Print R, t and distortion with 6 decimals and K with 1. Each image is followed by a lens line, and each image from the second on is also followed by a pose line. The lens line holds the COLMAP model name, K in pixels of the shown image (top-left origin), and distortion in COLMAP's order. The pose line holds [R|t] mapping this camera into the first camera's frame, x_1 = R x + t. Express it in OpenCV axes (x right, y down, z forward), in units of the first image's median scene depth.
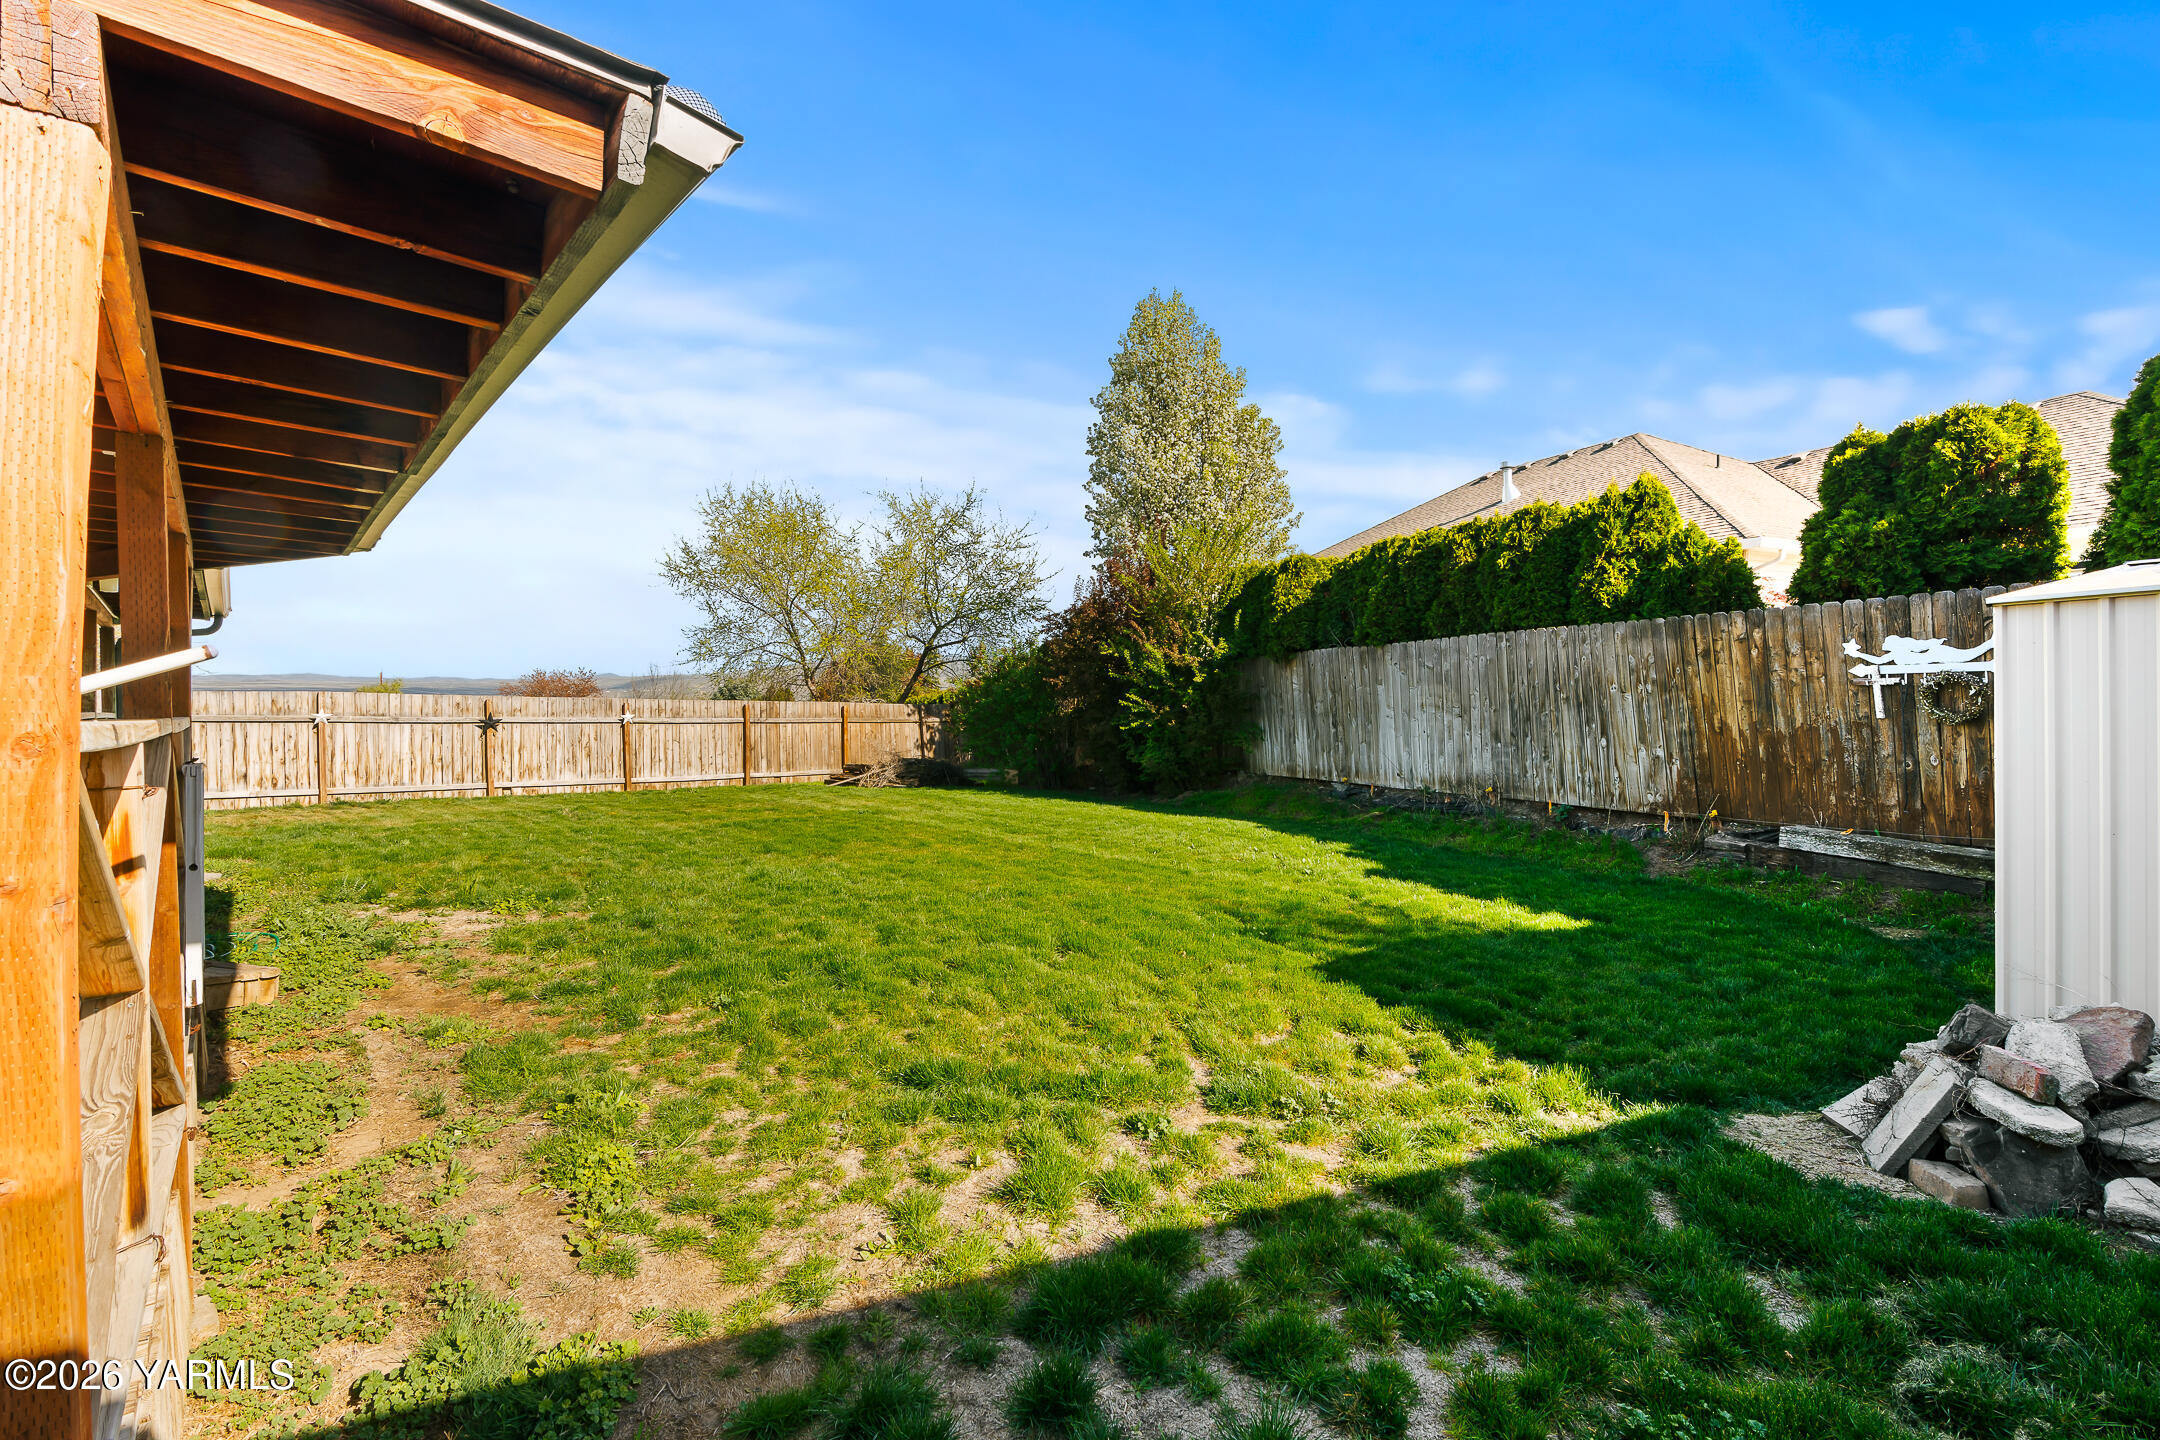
lens RADIAL K [[985.2, 0, 1077.0], [0, 985.2, 709.0], [0, 0, 1]] dist [-0.004615, 0.000337]
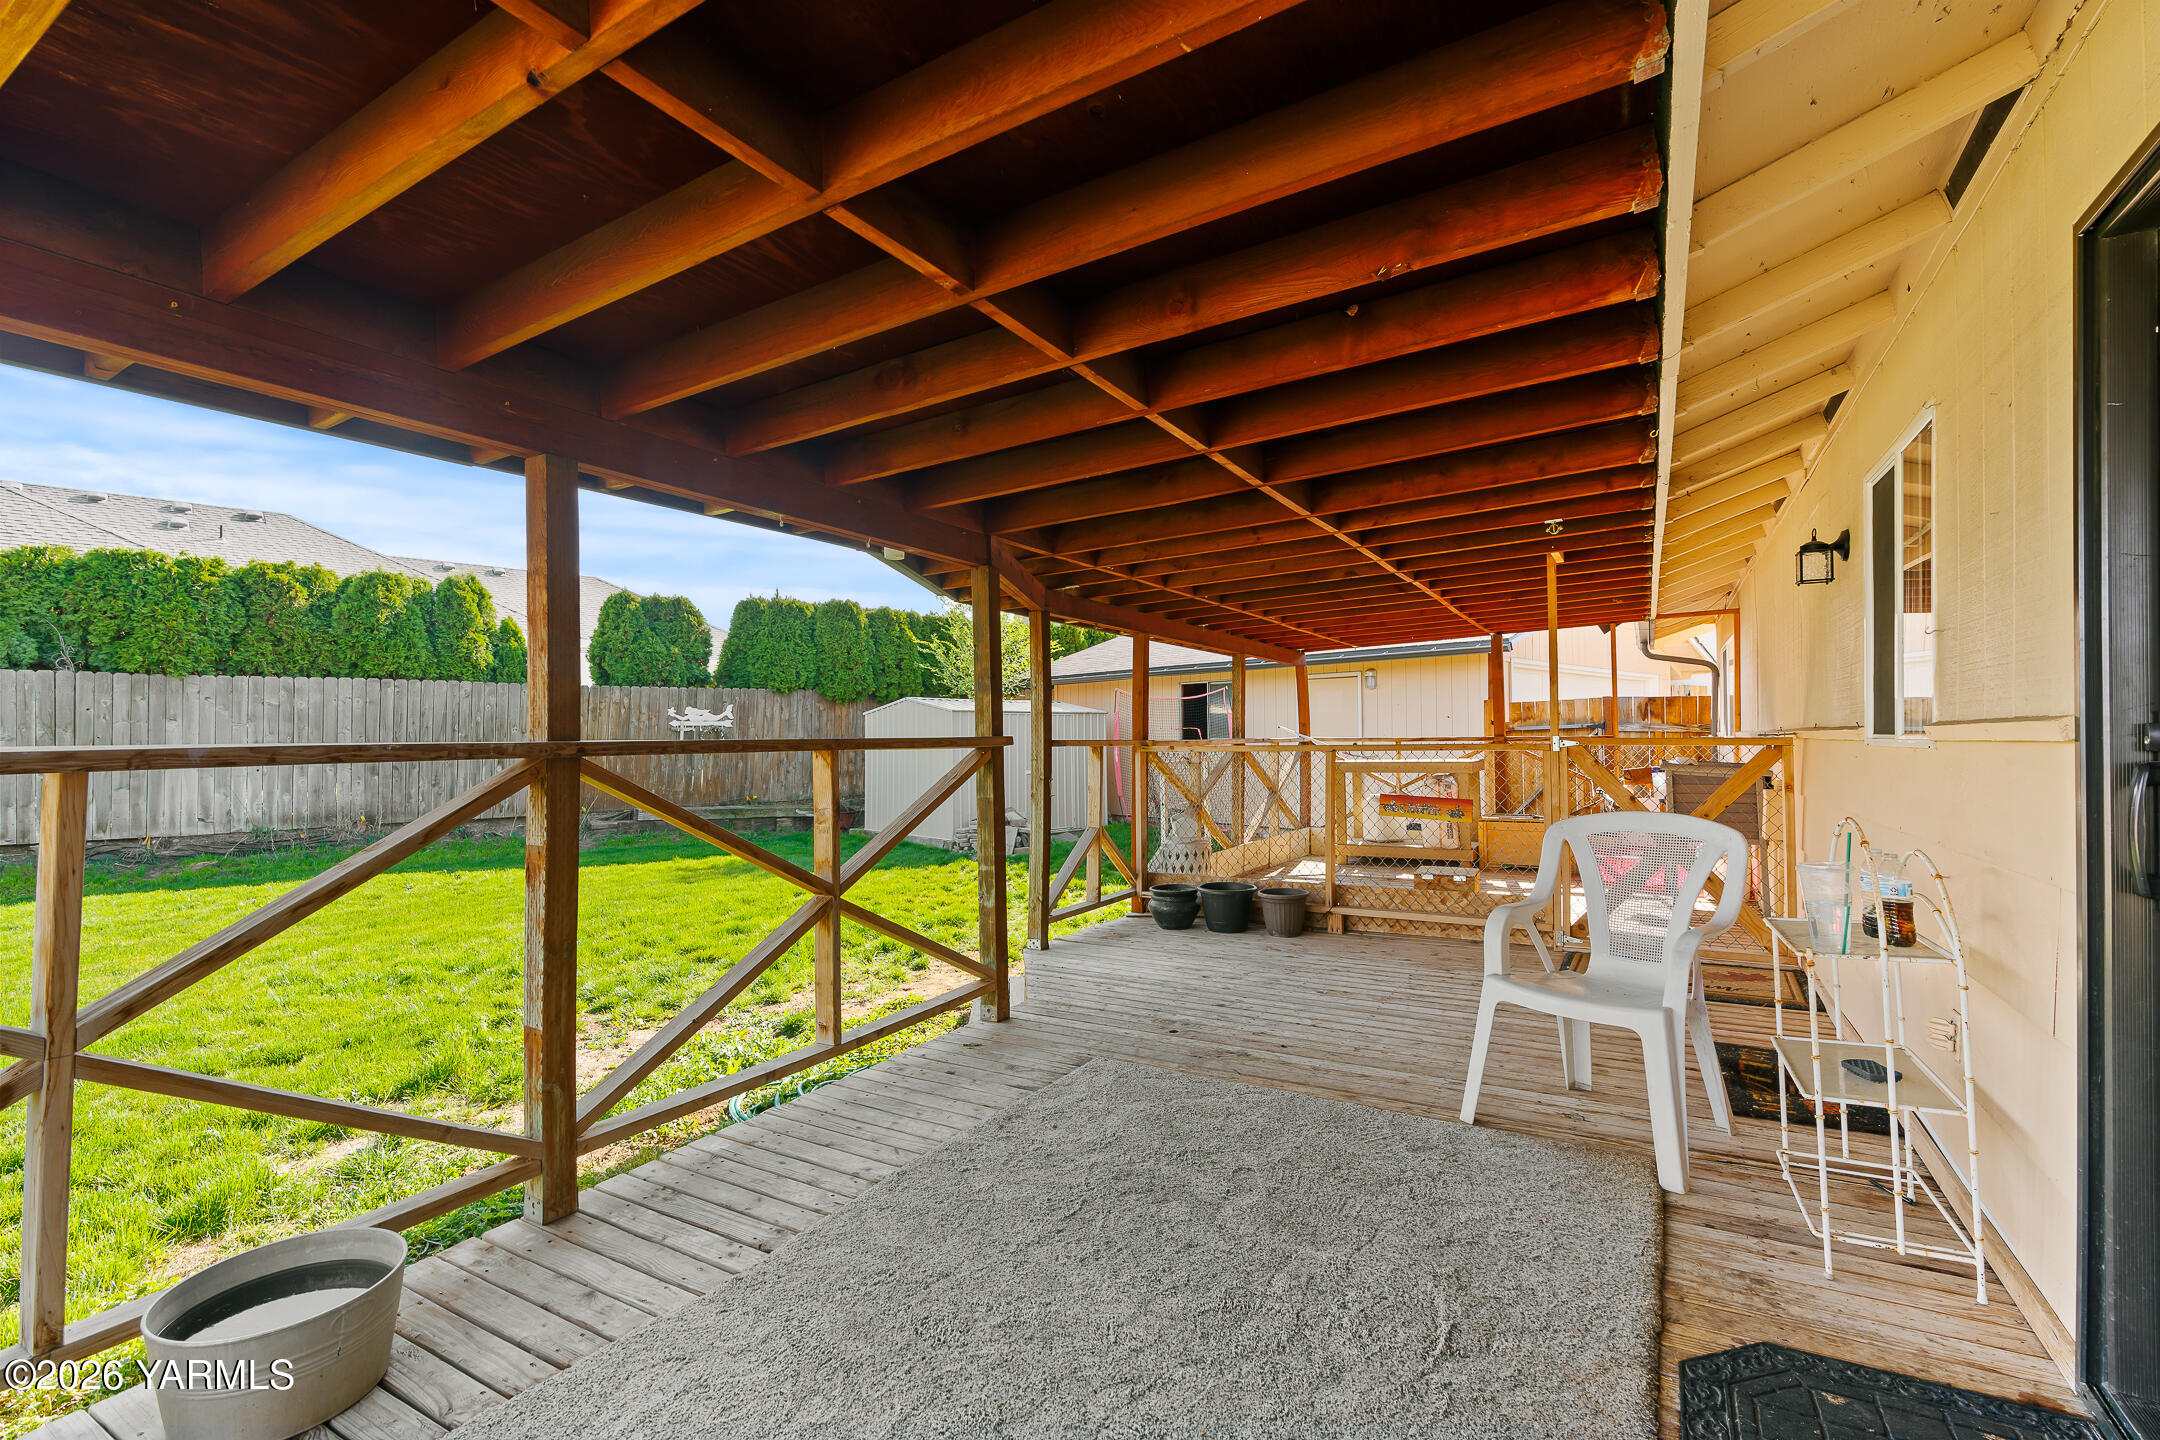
lens RADIAL K [[985.2, 0, 1091.4], [0, 985.2, 721.2], [0, 0, 1]] dist [-0.004615, 0.000337]
pose [[-0.304818, 0.022755, 0.952139, -0.856492], [0.012482, 0.999724, -0.019896, 0.003774], [-0.952329, 0.005820, -0.305018, 0.525942]]
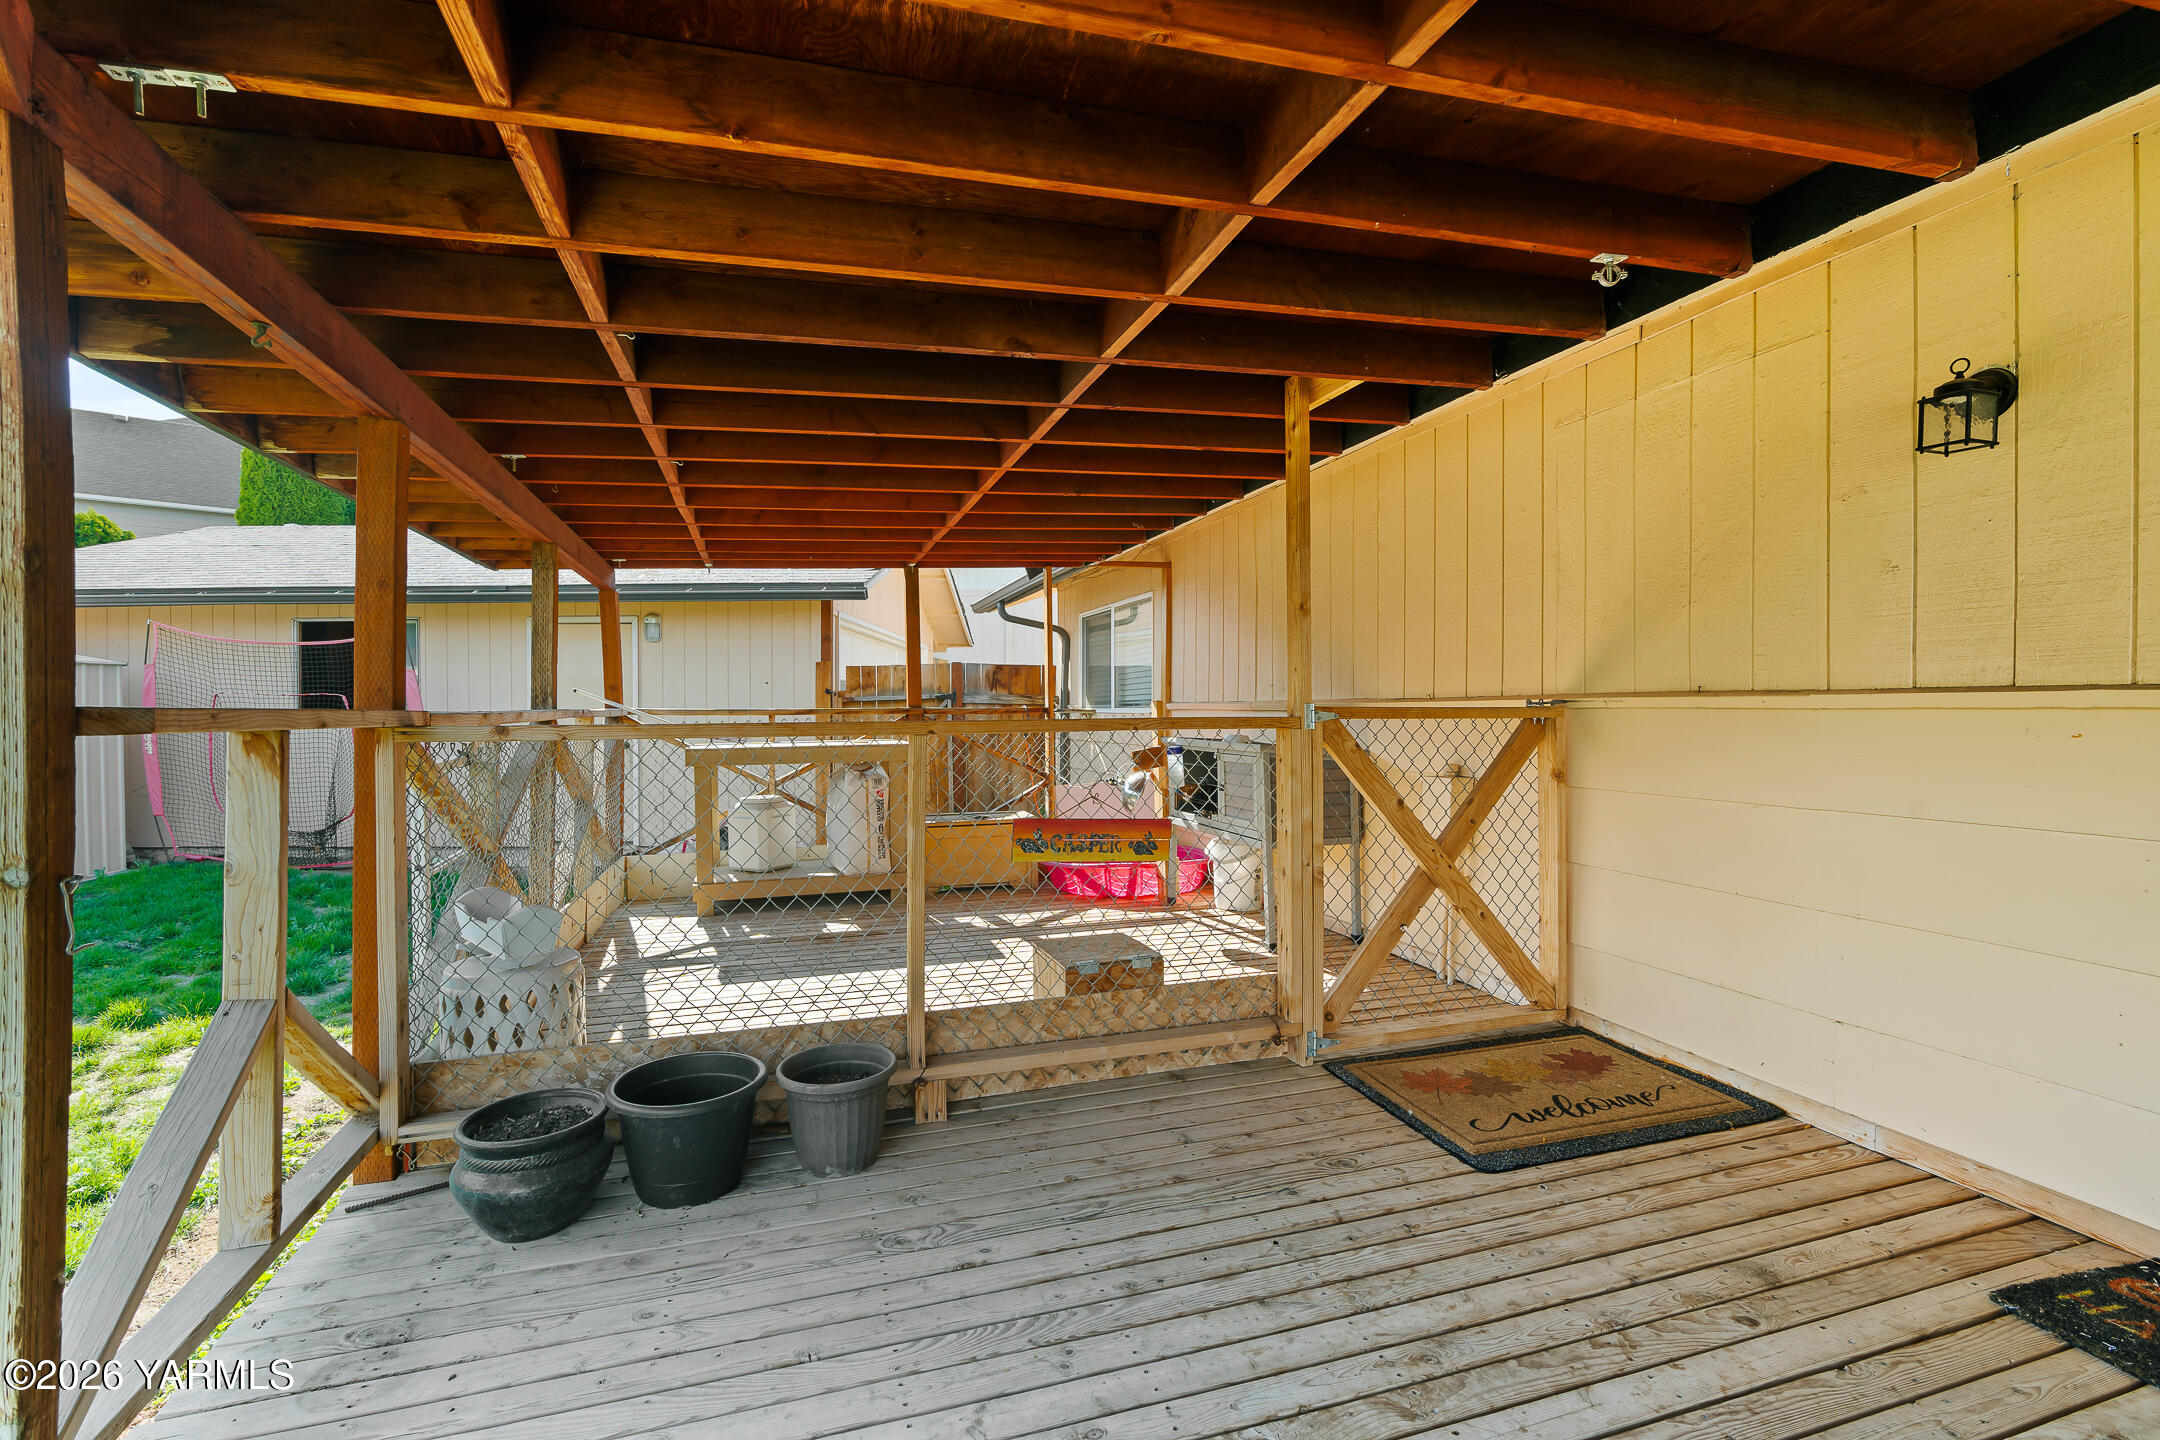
lens RADIAL K [[985.2, 0, 1087.9], [0, 985.2, 720.8], [0, 0, 1]] dist [-0.004615, 0.000337]
pose [[-0.903354, 0.001572, 0.428893, -0.556966], [0.009144, 0.999837, 0.015596, 0.003985], [-0.428799, 0.018011, -0.903221, 0.452028]]
